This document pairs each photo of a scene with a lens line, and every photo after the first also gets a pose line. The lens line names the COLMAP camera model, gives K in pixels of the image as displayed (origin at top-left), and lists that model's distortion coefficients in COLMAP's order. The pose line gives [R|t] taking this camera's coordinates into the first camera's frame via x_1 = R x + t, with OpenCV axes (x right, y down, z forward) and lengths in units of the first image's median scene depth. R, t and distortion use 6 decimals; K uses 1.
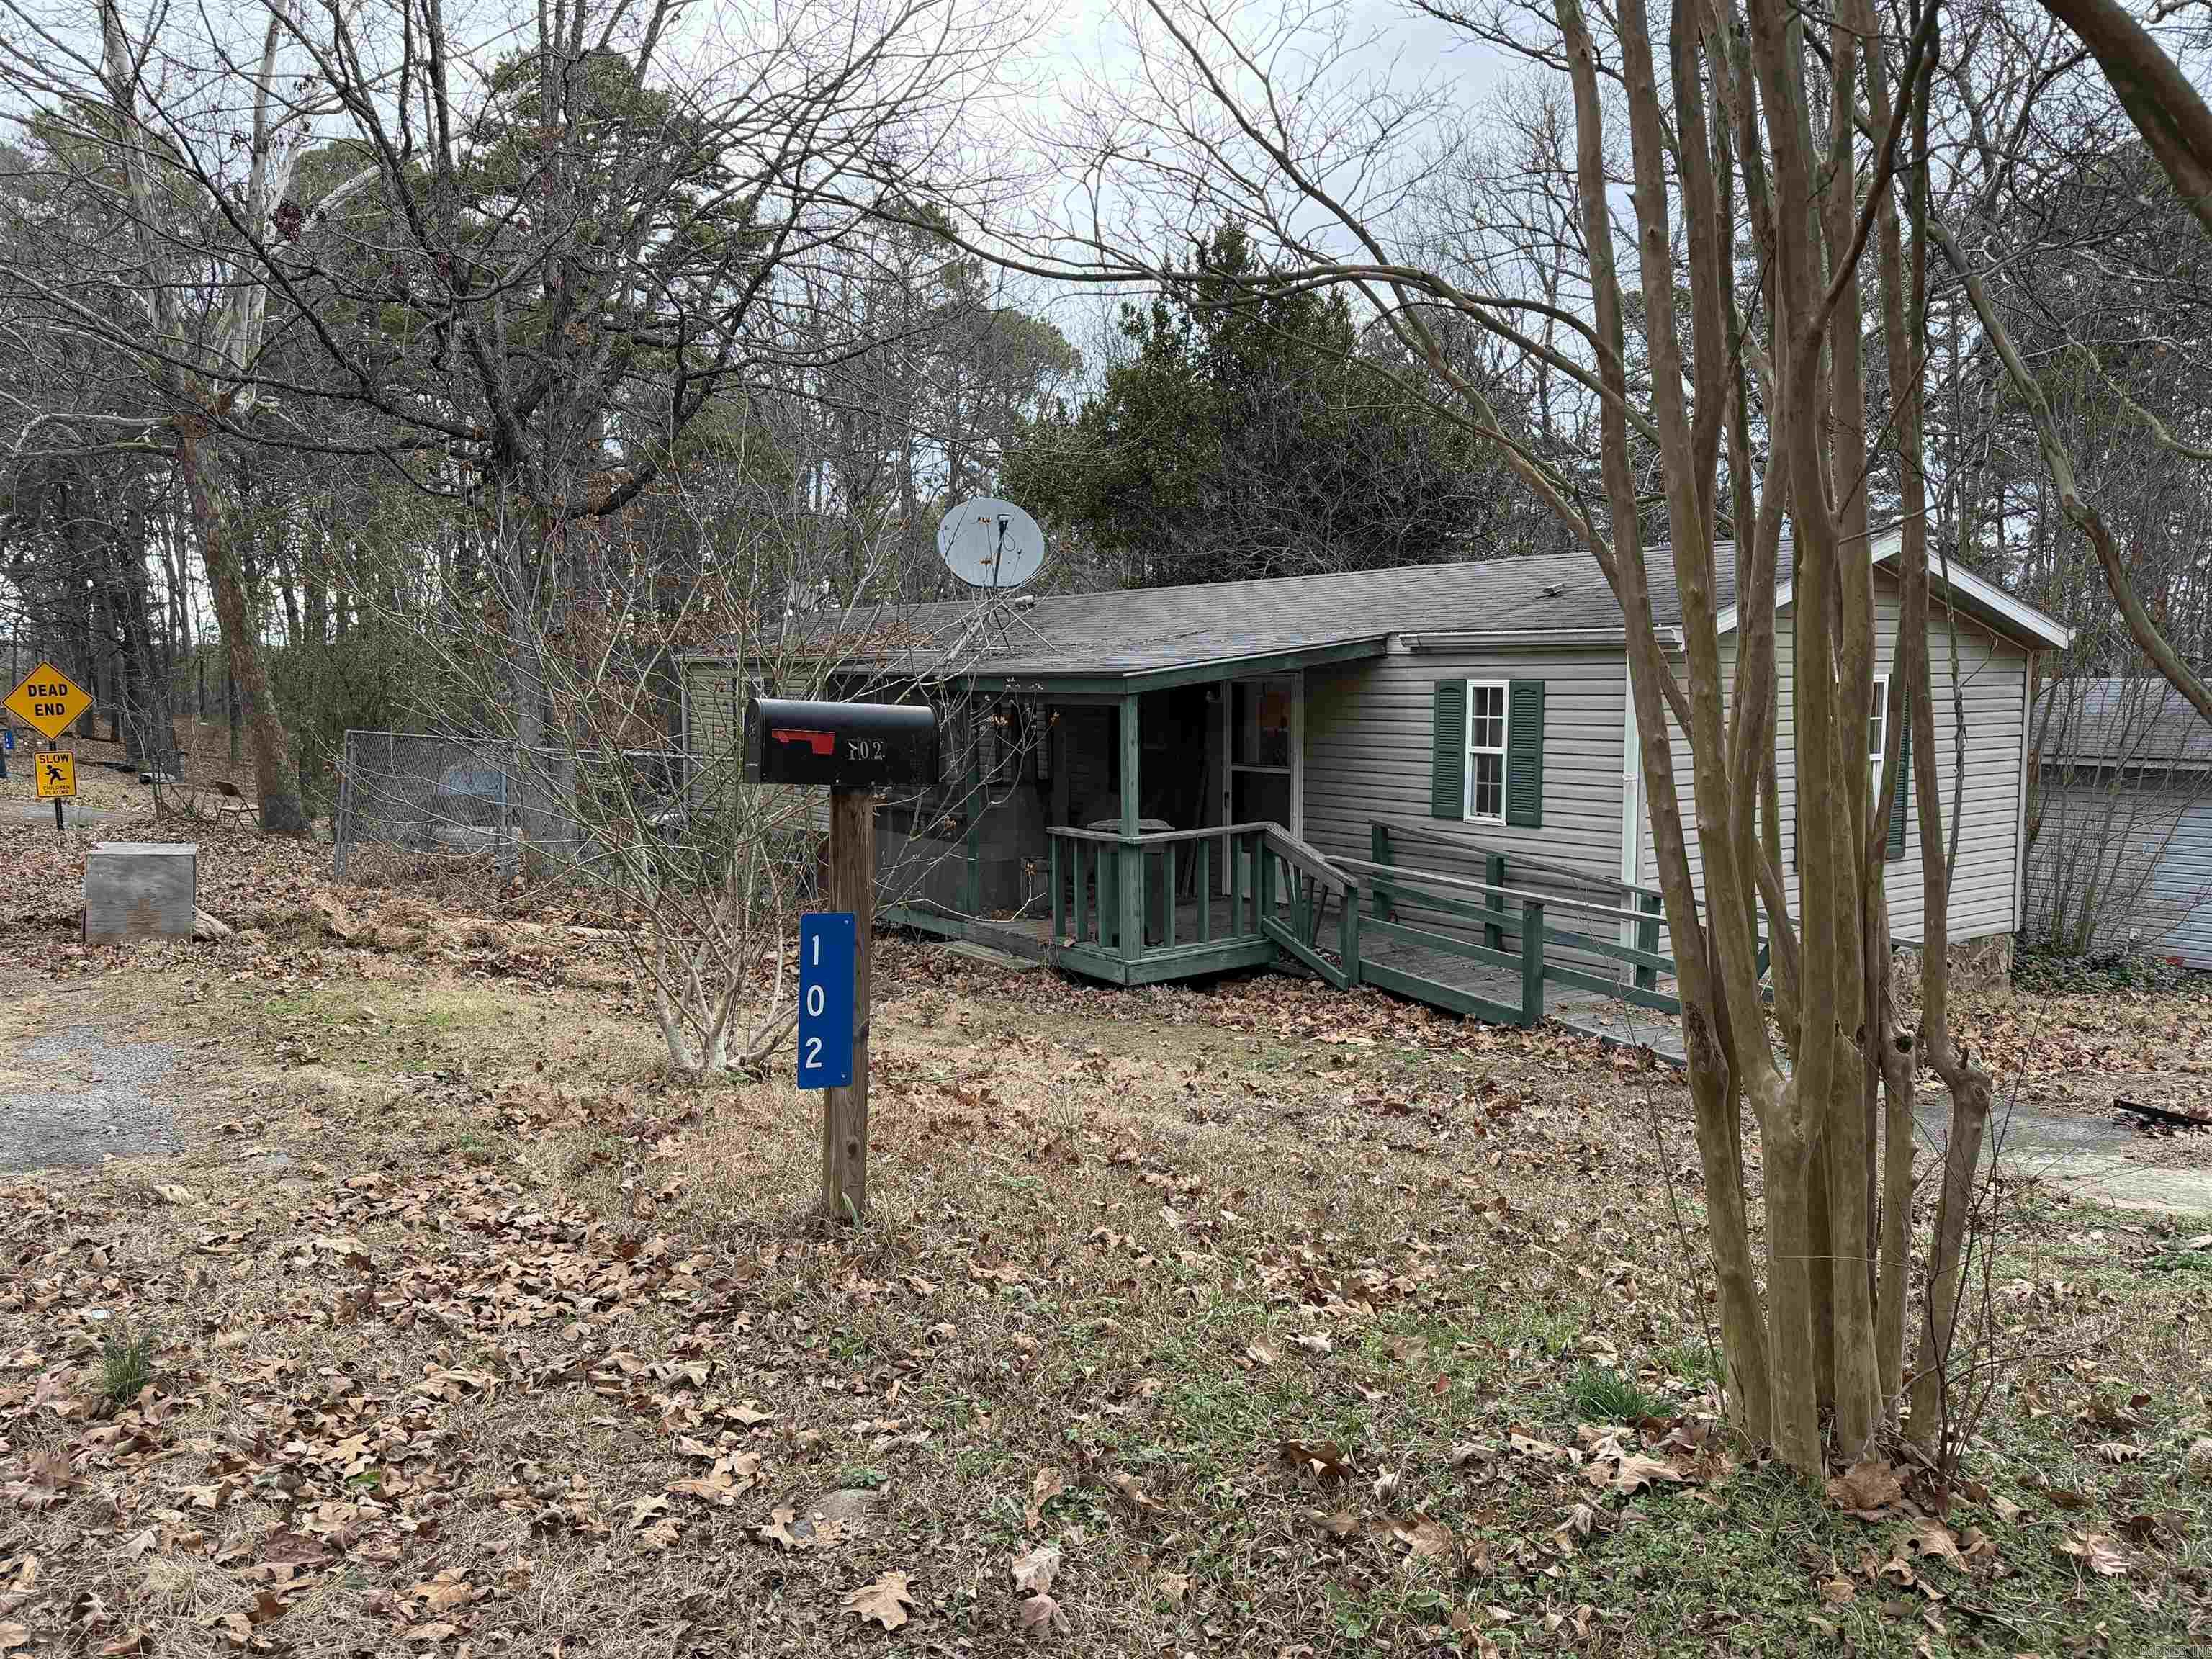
lens RADIAL K [[1630.8, 0, 1106.0], [0, 1630.8, 829.5], [0, 0, 1]] dist [0.170554, -0.293478]
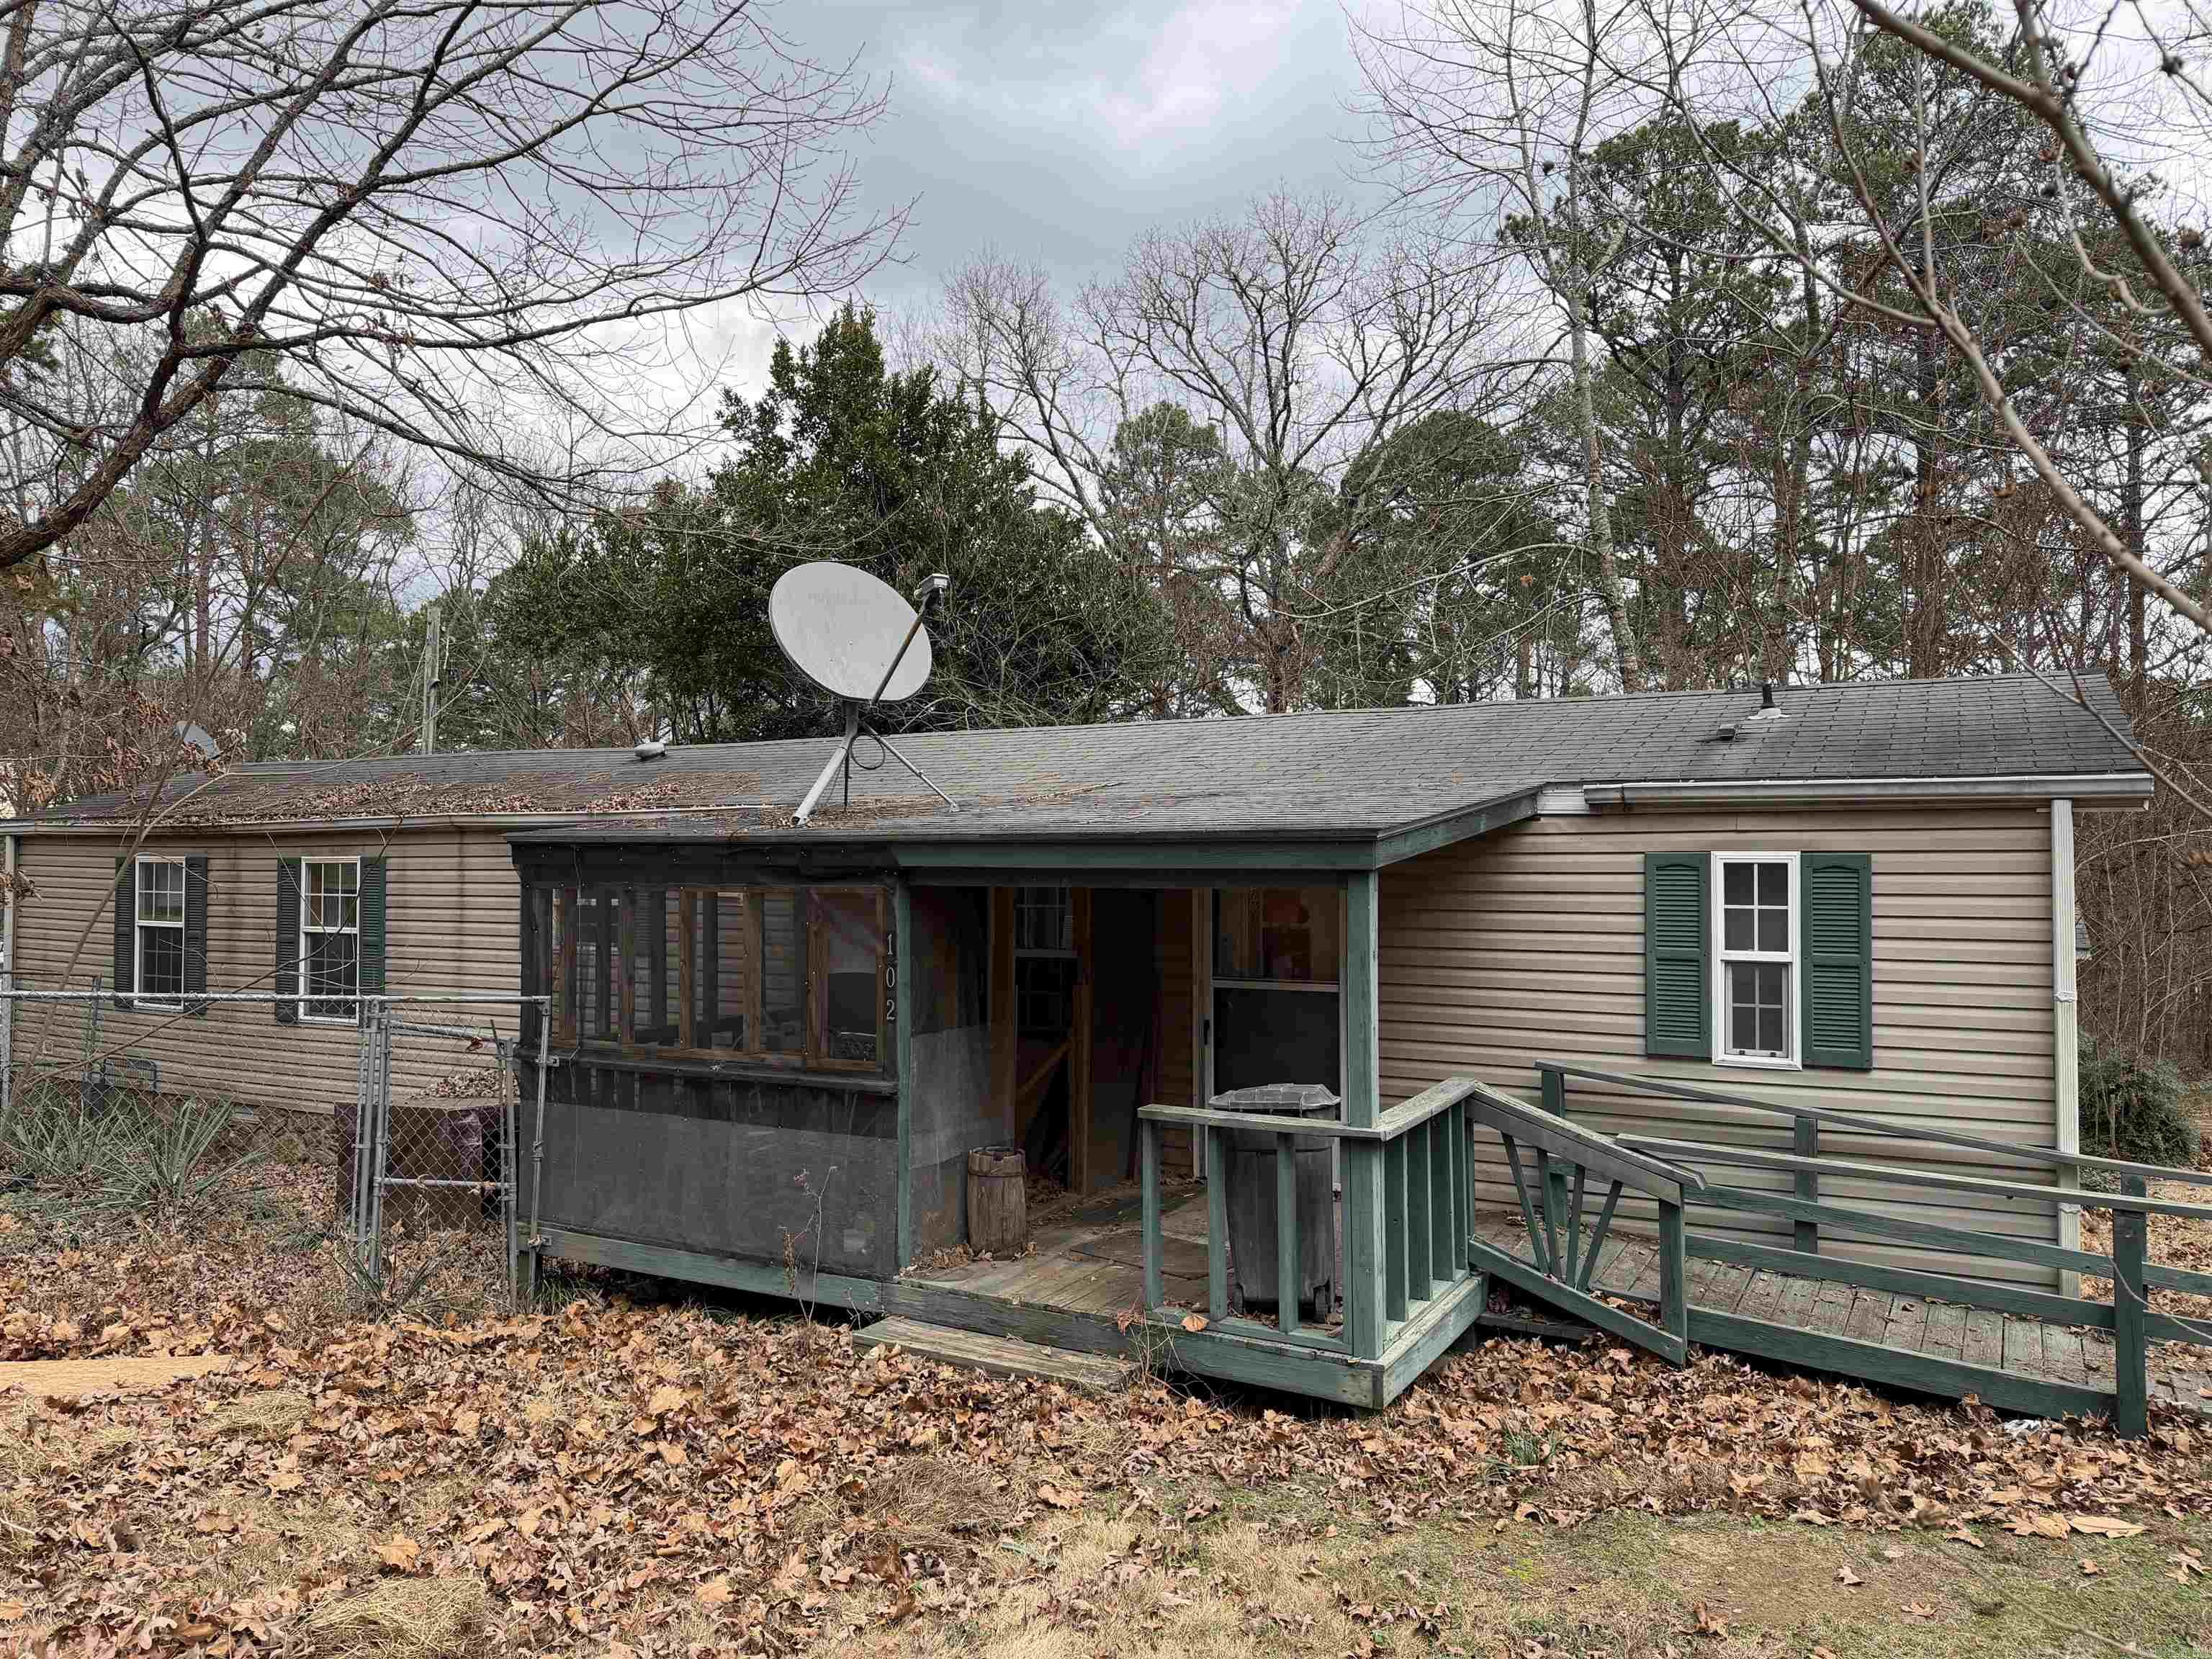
lens RADIAL K [[1558.6, 0, 1104.0], [0, 1558.6, 833.4], [0, 0, 1]] dist [0.043528, -0.058680]
pose [[0.902497, 0.011194, 0.430552, -0.281917], [0.038345, 0.993604, -0.106209, -0.039911], [-0.428987, 0.112363, 0.896295, 0.531444]]
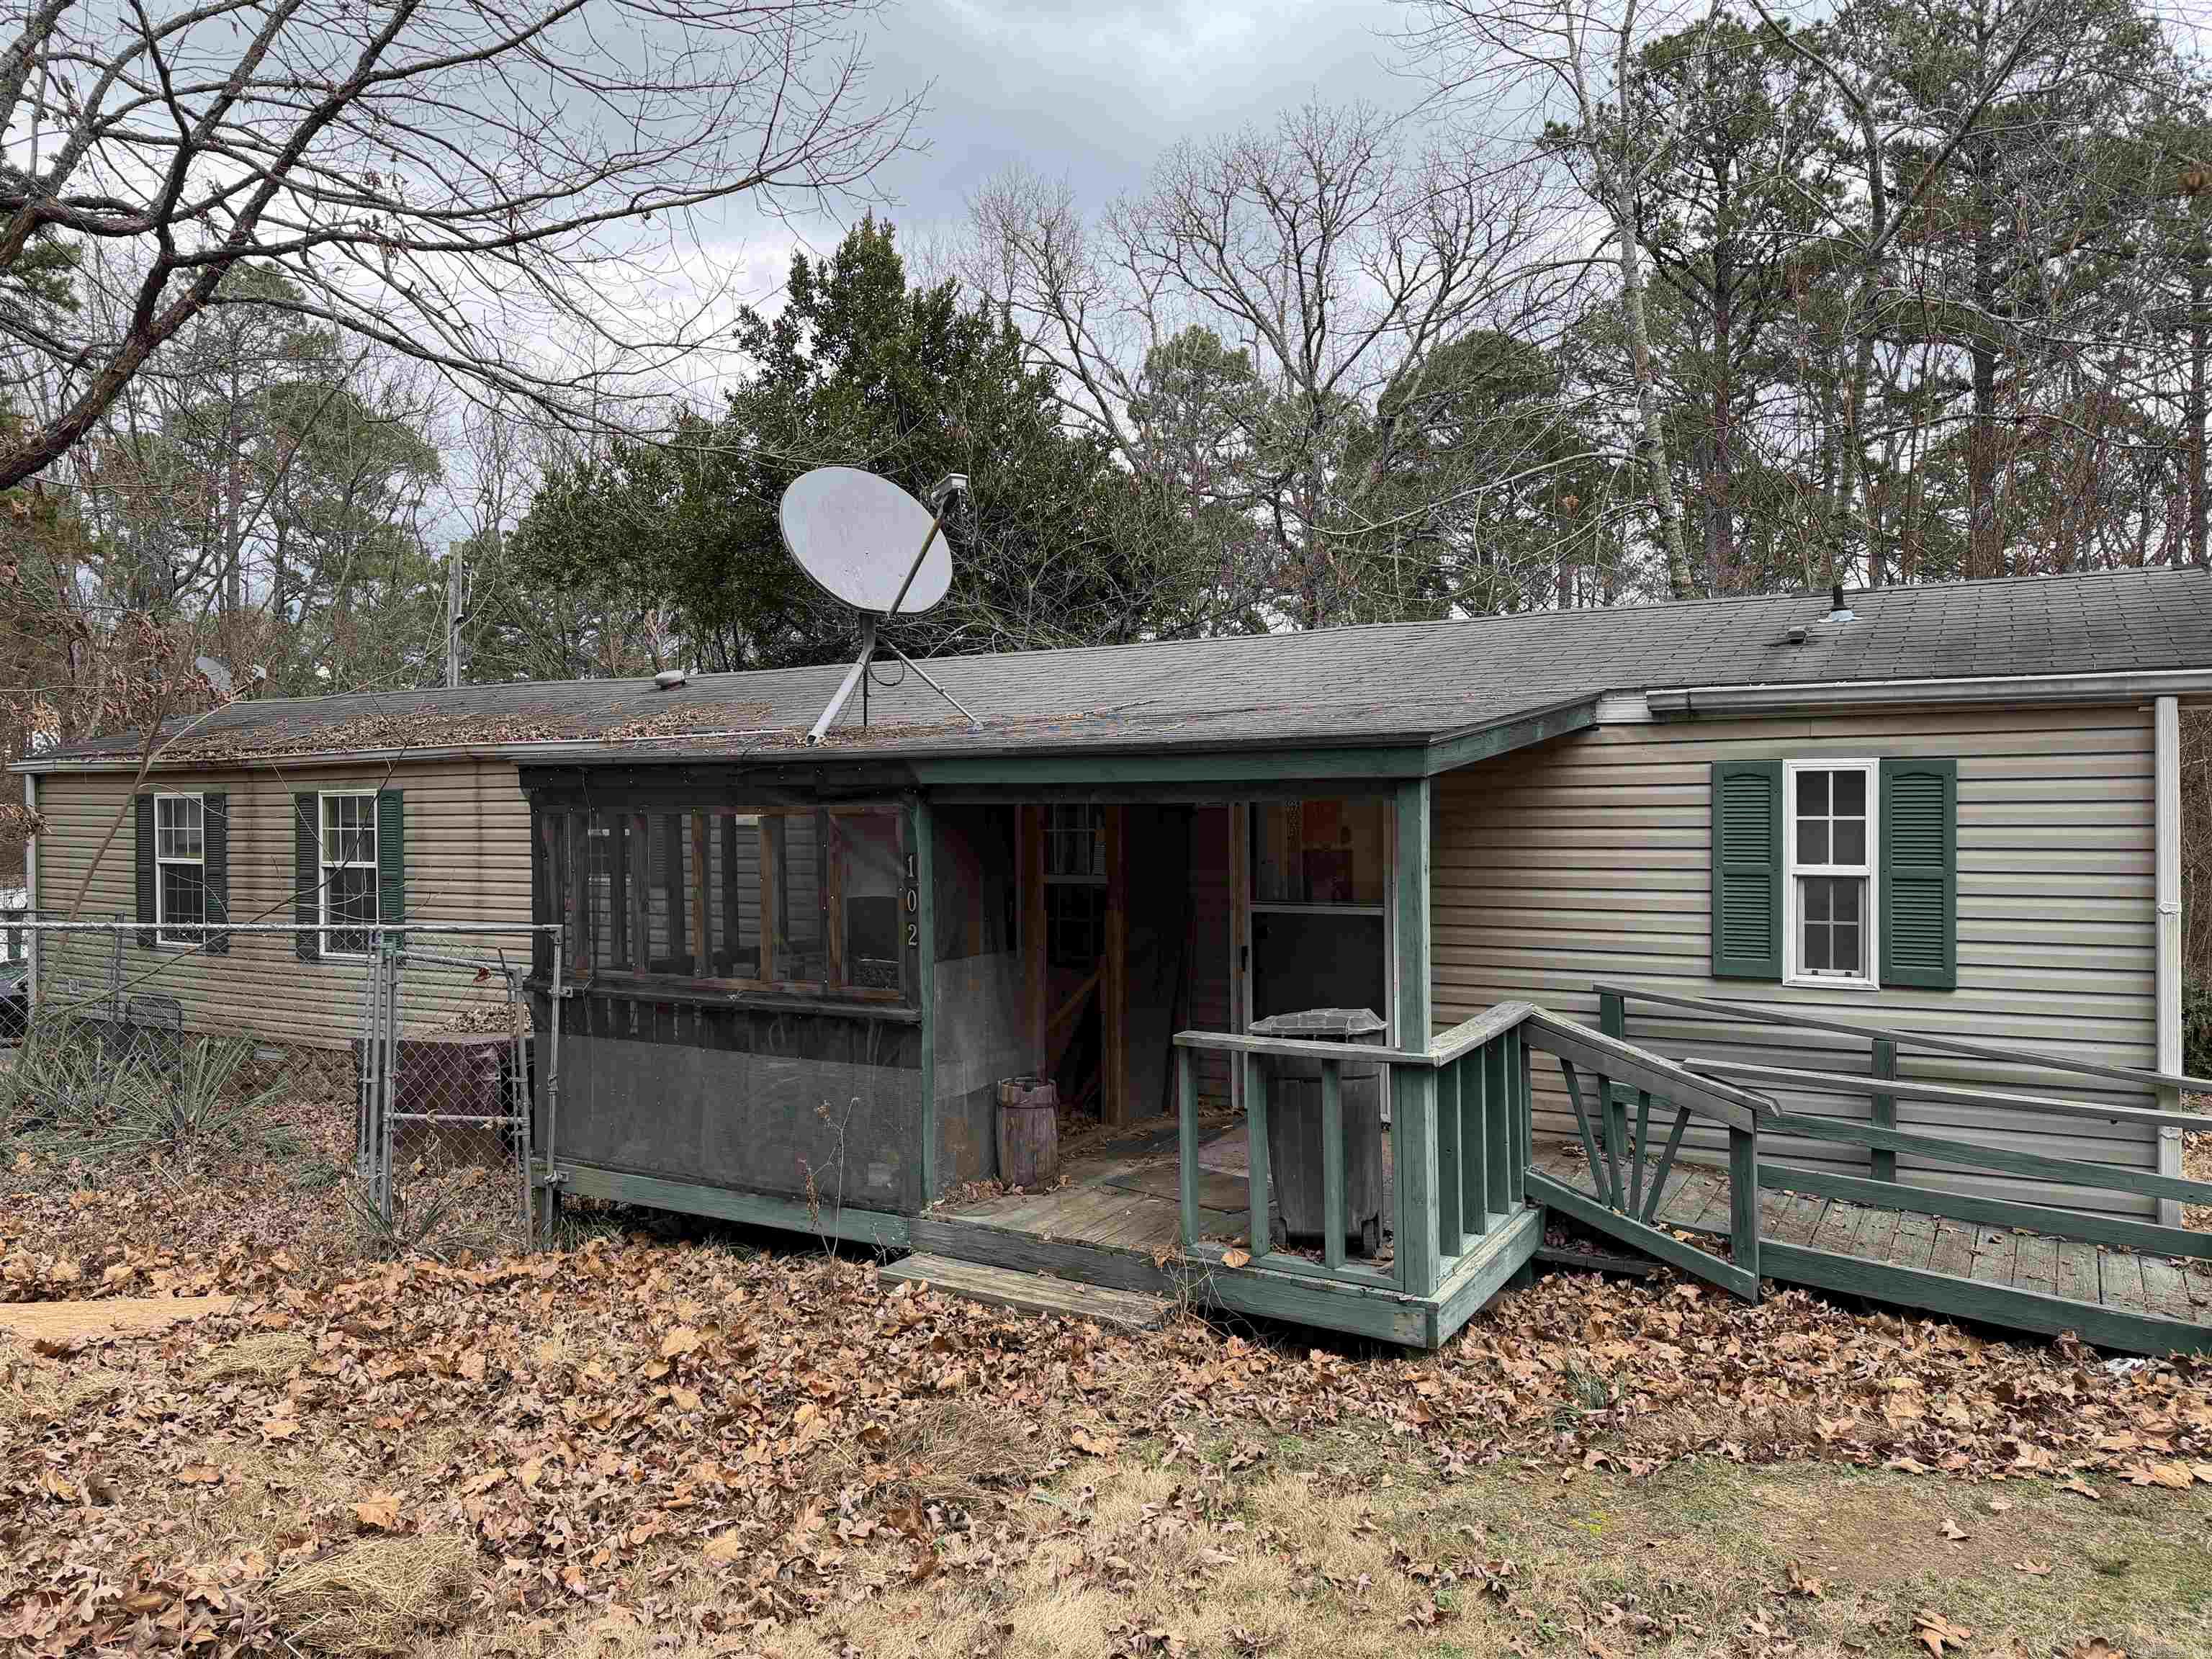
lens RADIAL K [[1555.8, 0, 1106.0], [0, 1555.8, 829.5], [0, 0, 1]] dist [0.048523, -0.064678]
pose [[0.911104, -0.013299, 0.411962, -0.266460], [0.046466, 0.996422, -0.070601, -0.034014], [-0.409549, 0.083467, 0.908462, 0.562622]]
